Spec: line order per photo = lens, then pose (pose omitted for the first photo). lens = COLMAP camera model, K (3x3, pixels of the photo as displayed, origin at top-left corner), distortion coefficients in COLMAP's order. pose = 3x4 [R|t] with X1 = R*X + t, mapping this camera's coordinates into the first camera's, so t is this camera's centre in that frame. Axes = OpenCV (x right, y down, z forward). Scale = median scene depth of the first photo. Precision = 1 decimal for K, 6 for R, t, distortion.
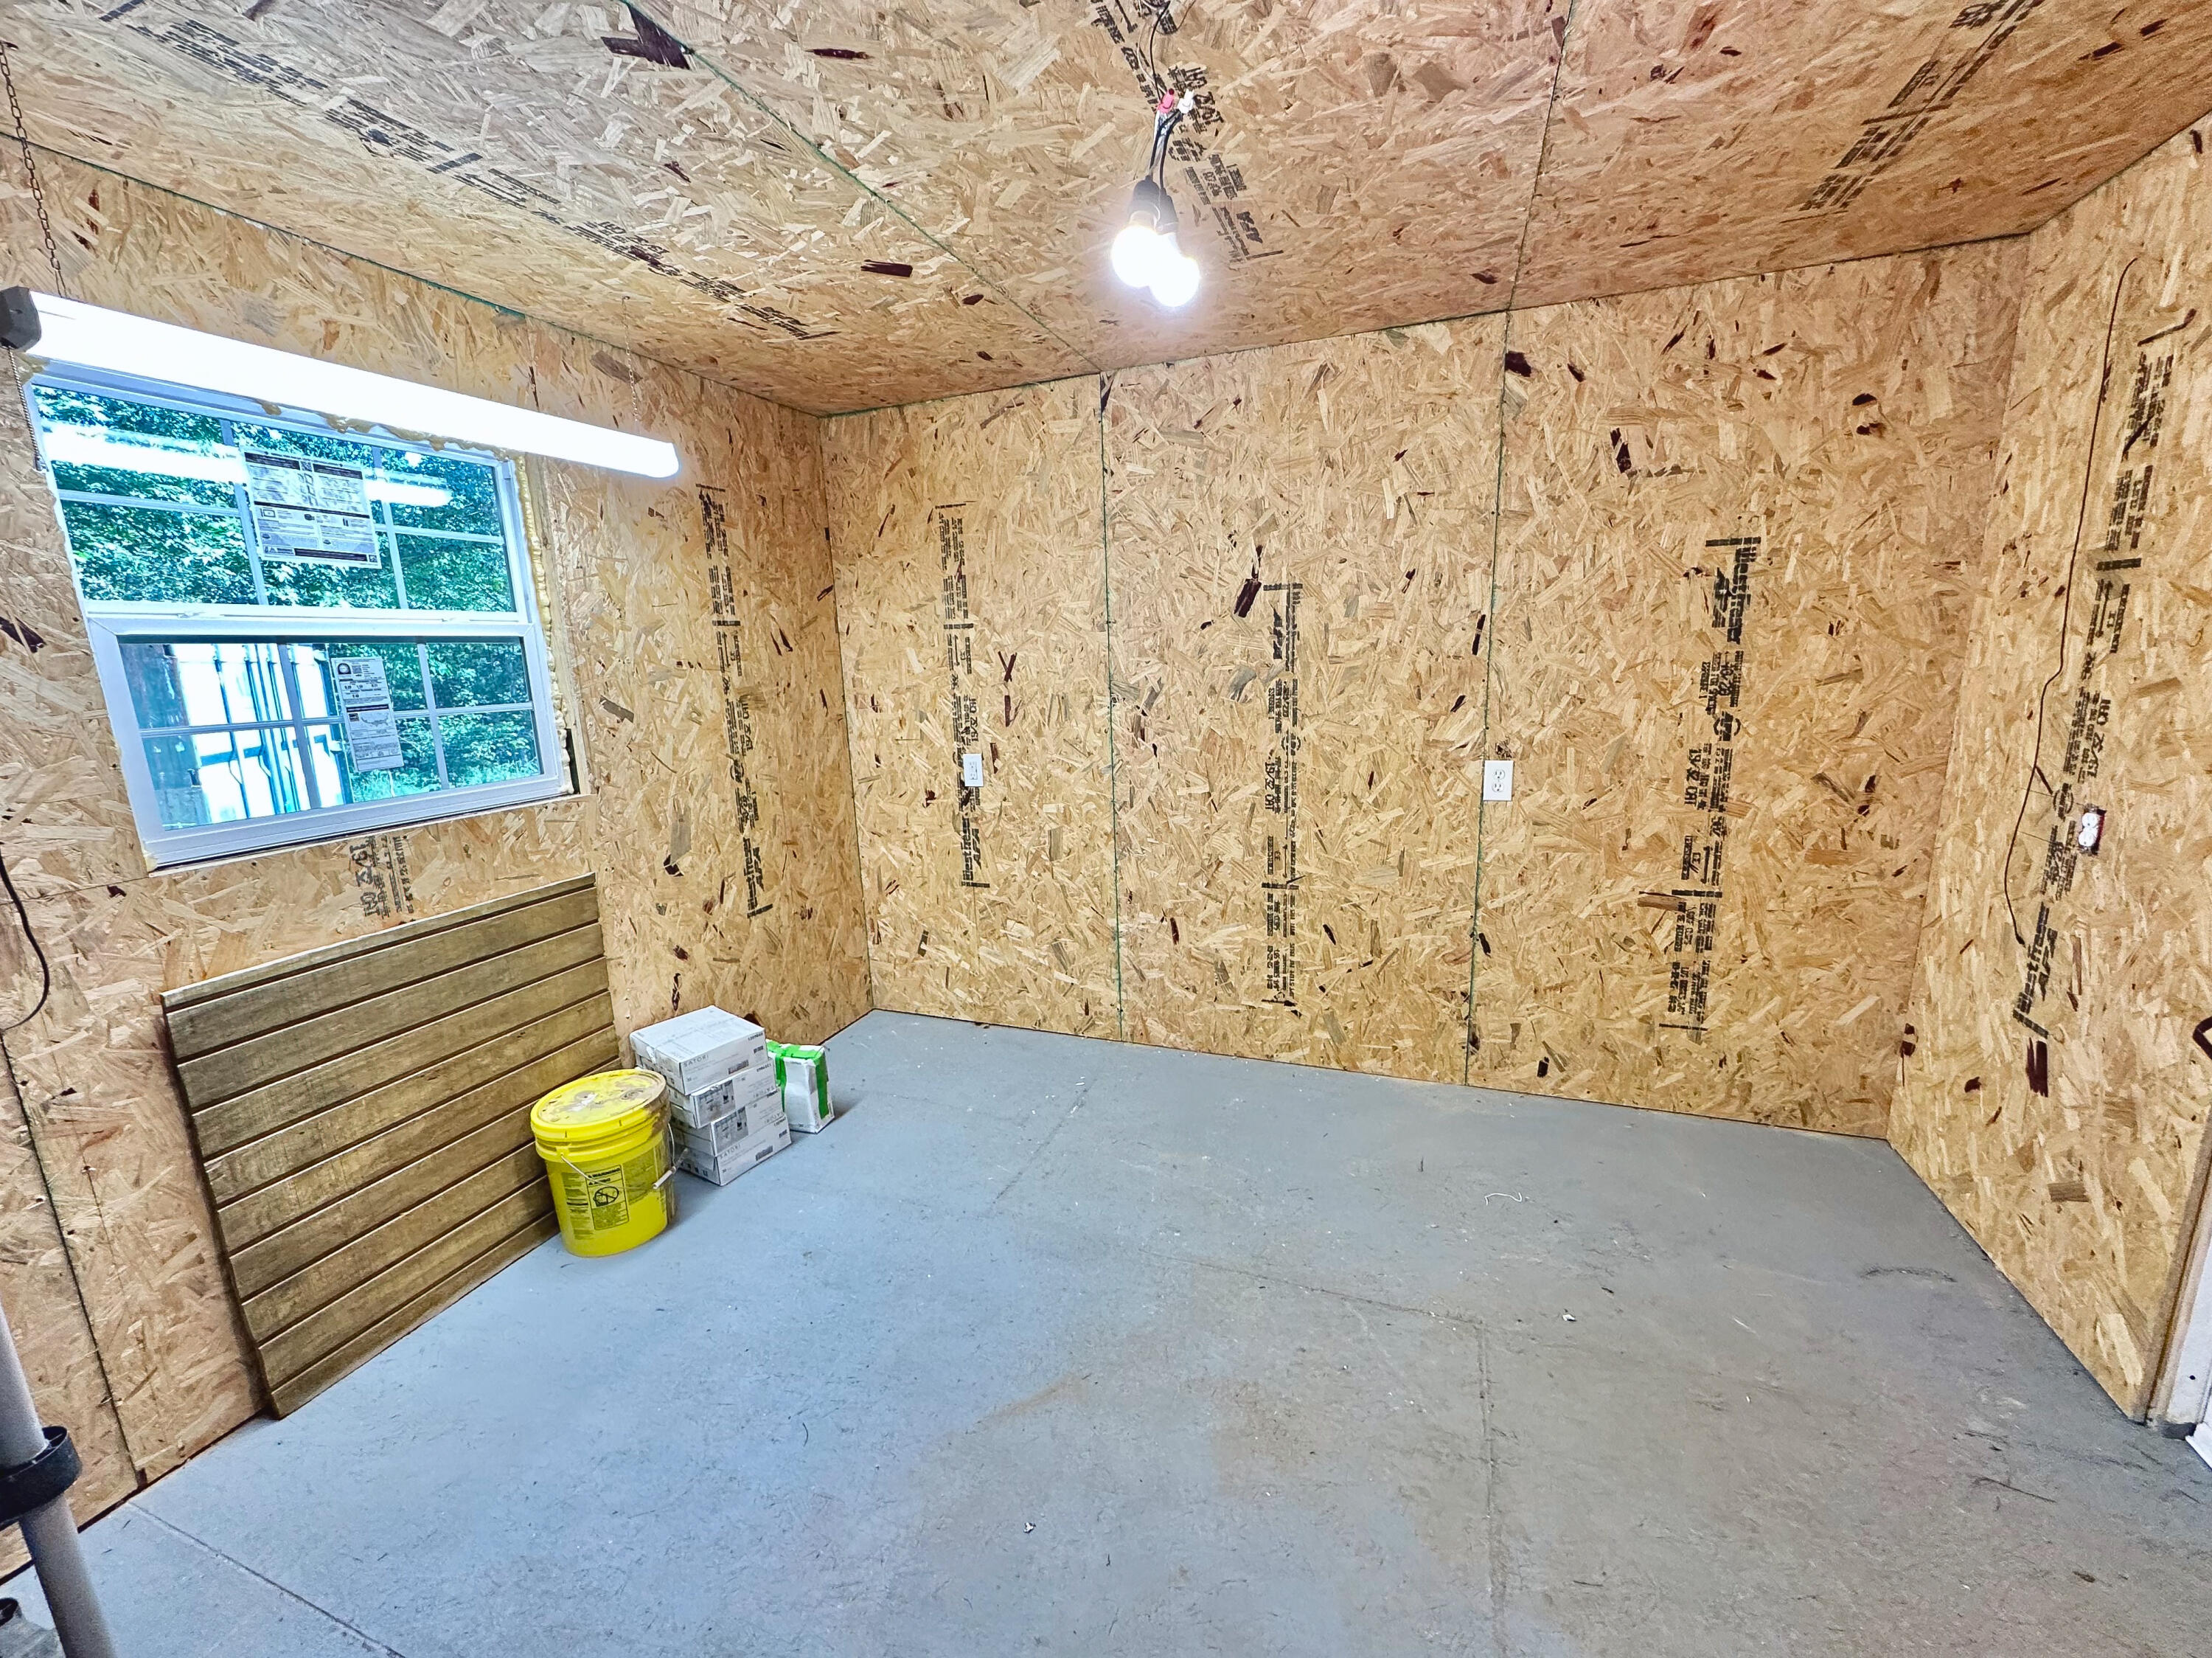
lens RADIAL K [[887.7, 0, 1102.3], [0, 887.7, 819.3], [0, 0, 1]] dist [-0.003156, -0.000102]
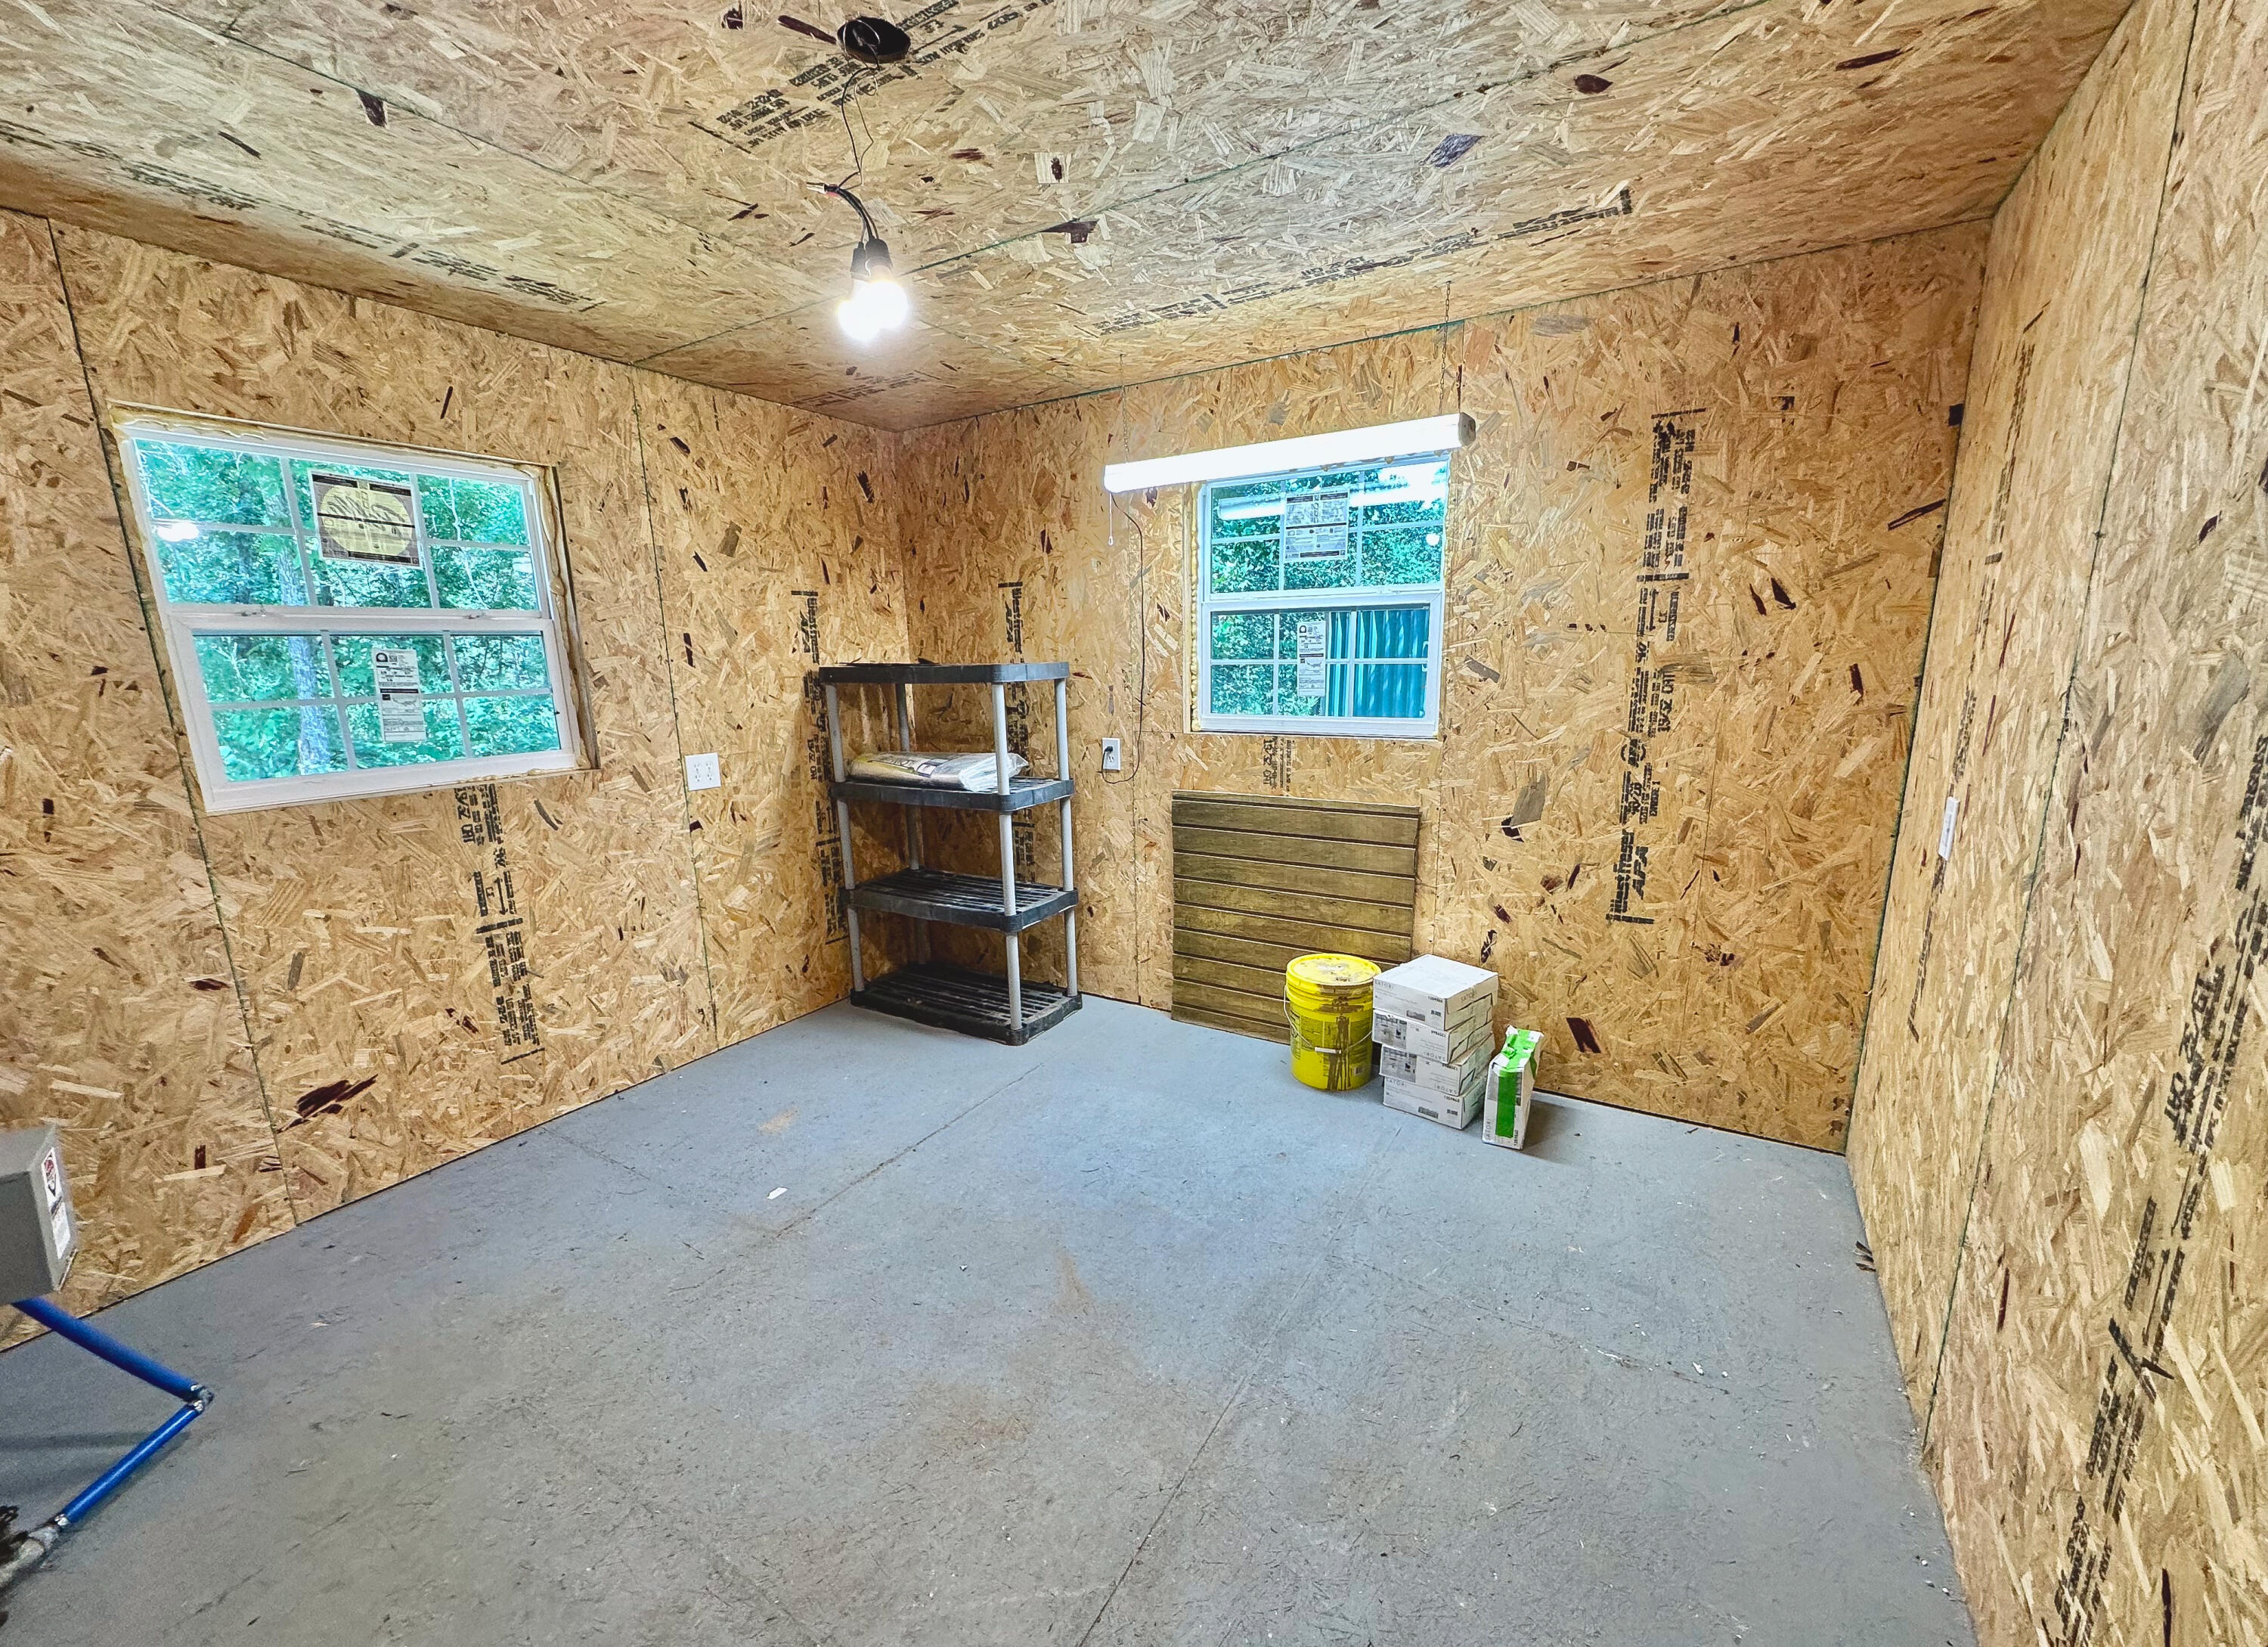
lens RADIAL K [[905.8, 0, 1131.2], [0, 905.8, 838.9], [0, 0, 1]] dist [-0.002680, 0.000010]
pose [[-0.188589, 0.237840, -0.952820, 0.656205], [-0.160558, 0.949708, 0.268842, -0.161677], [0.968842, 0.203684, -0.140917, 0.817005]]
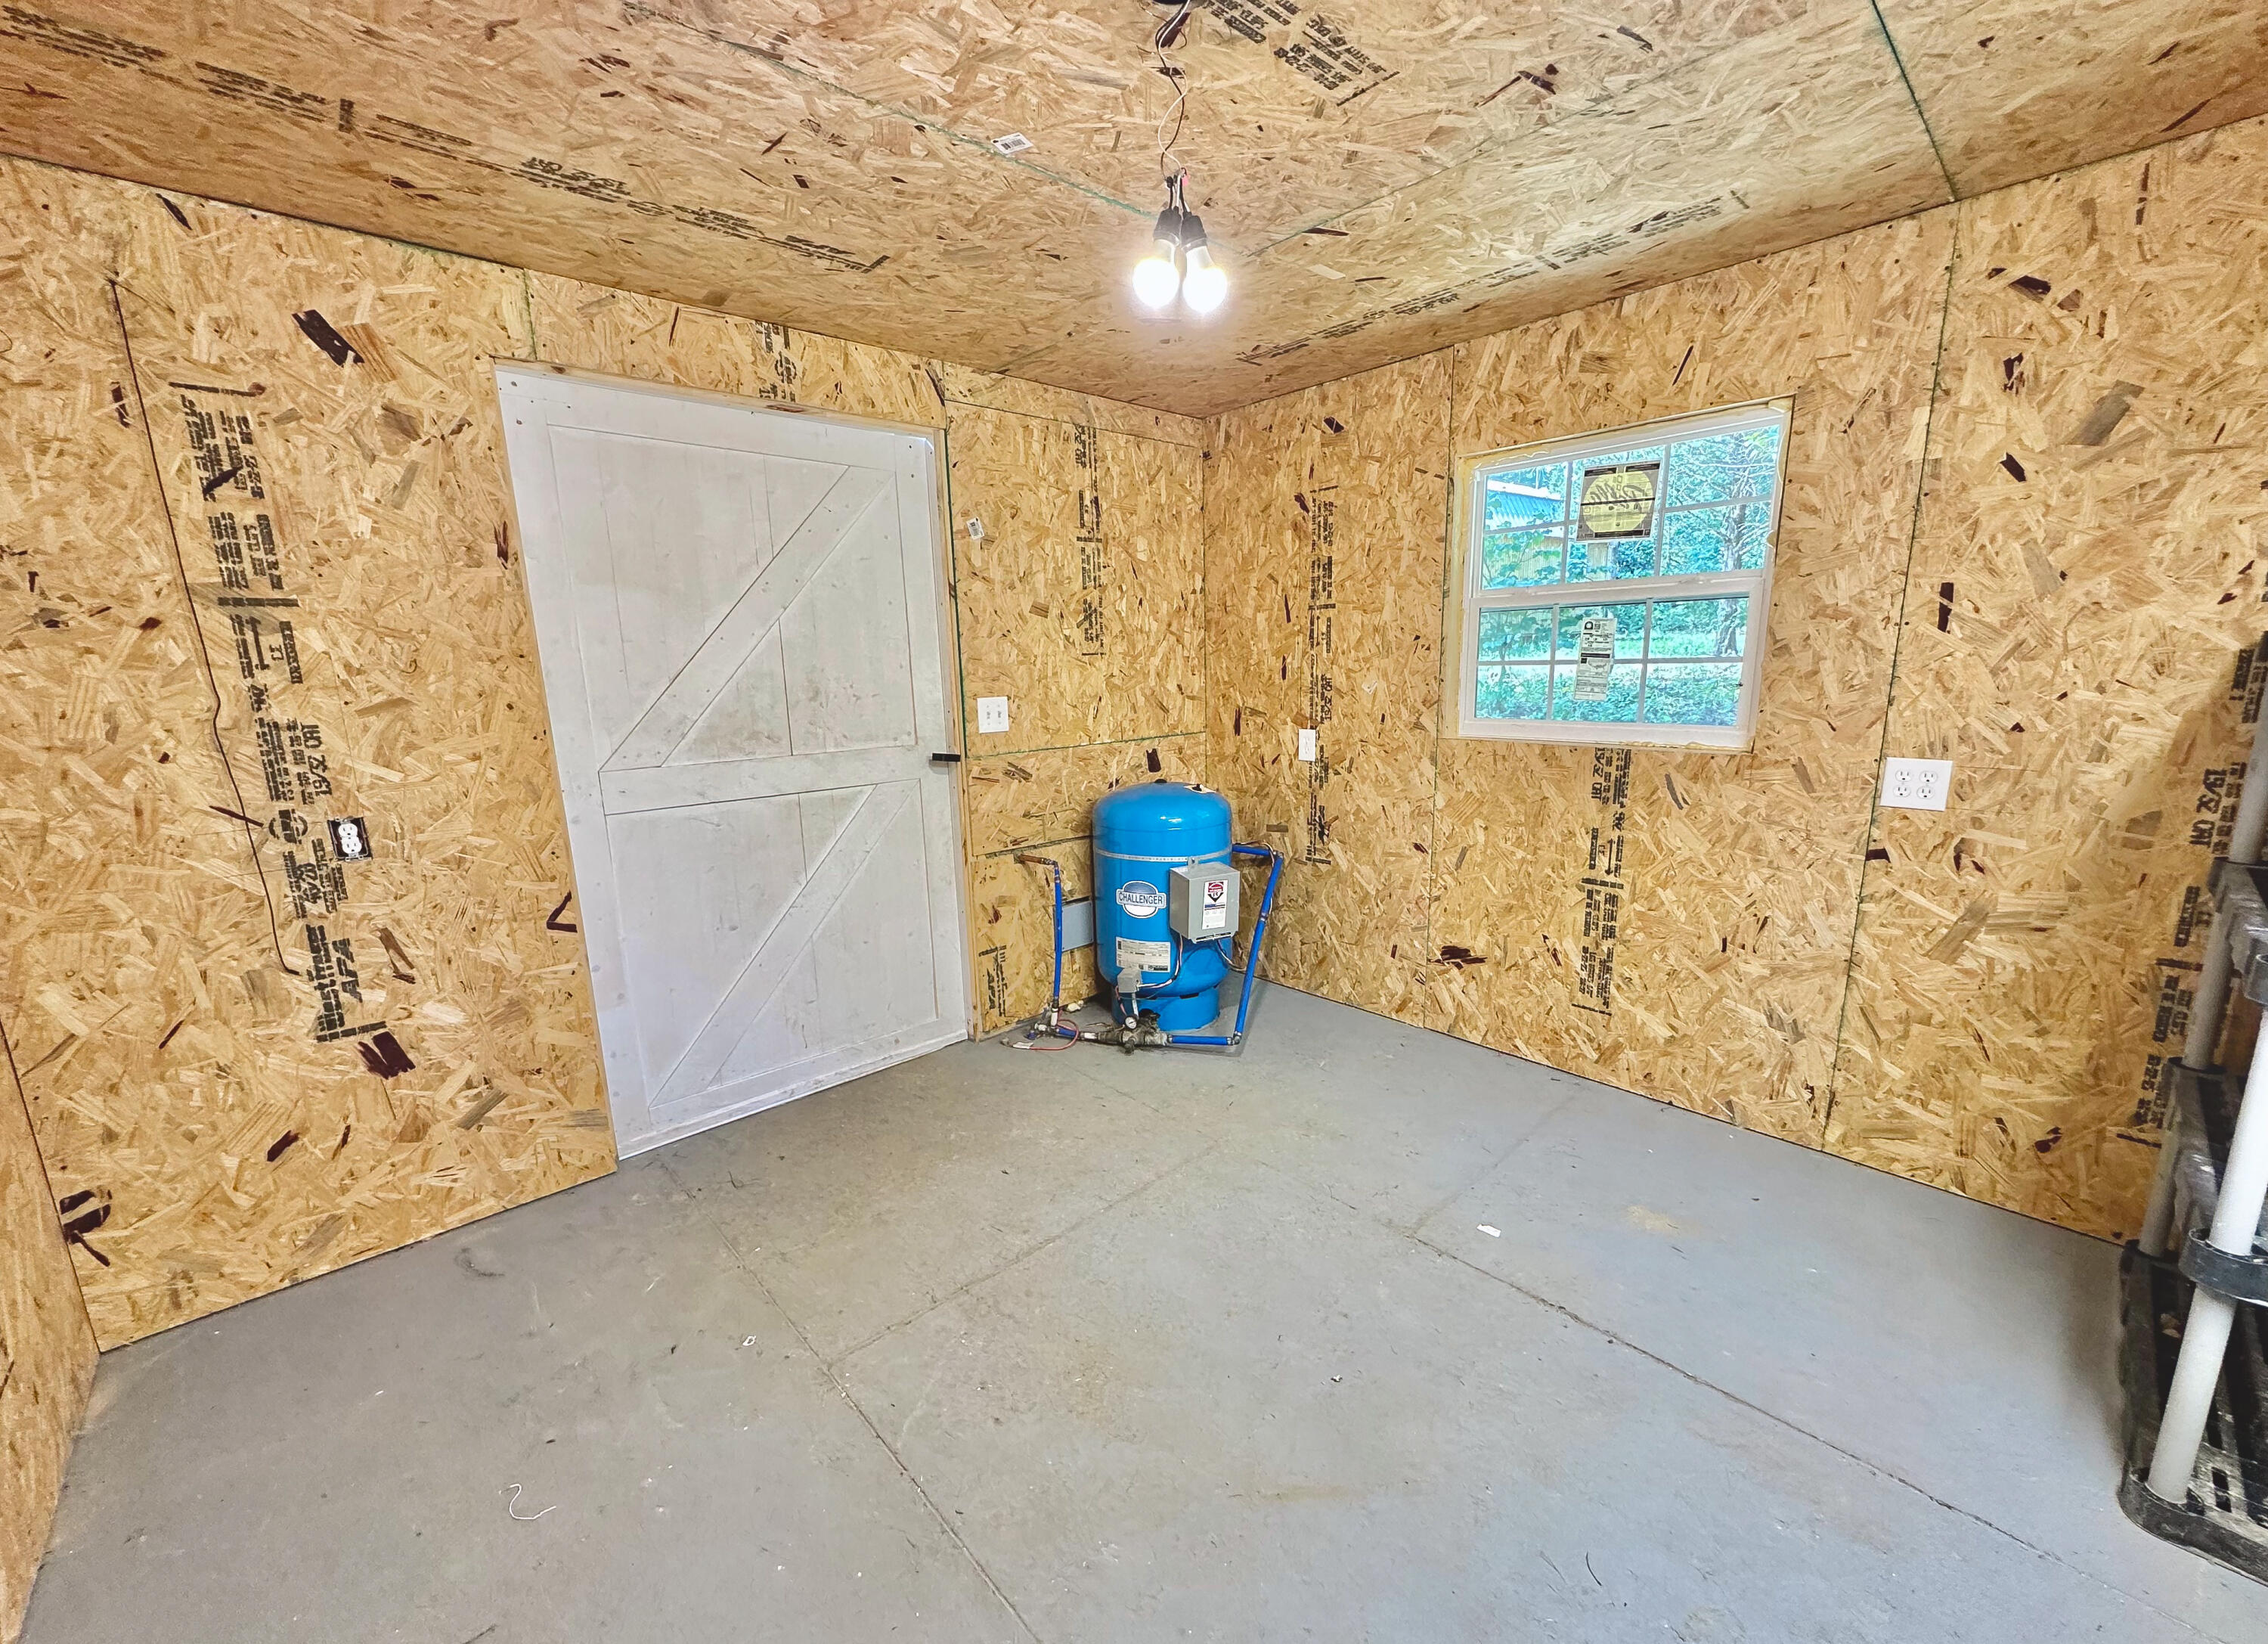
lens RADIAL K [[905.8, 0, 1134.8], [0, 905.8, 841.2], [0, 0, 1]] dist [-0.002680, 0.000010]
pose [[-0.891357, -0.033164, 0.452087, -0.220191], [0.143722, 0.925189, 0.351240, -0.182115], [-0.429915, 0.378056, -0.819907, 1.122245]]
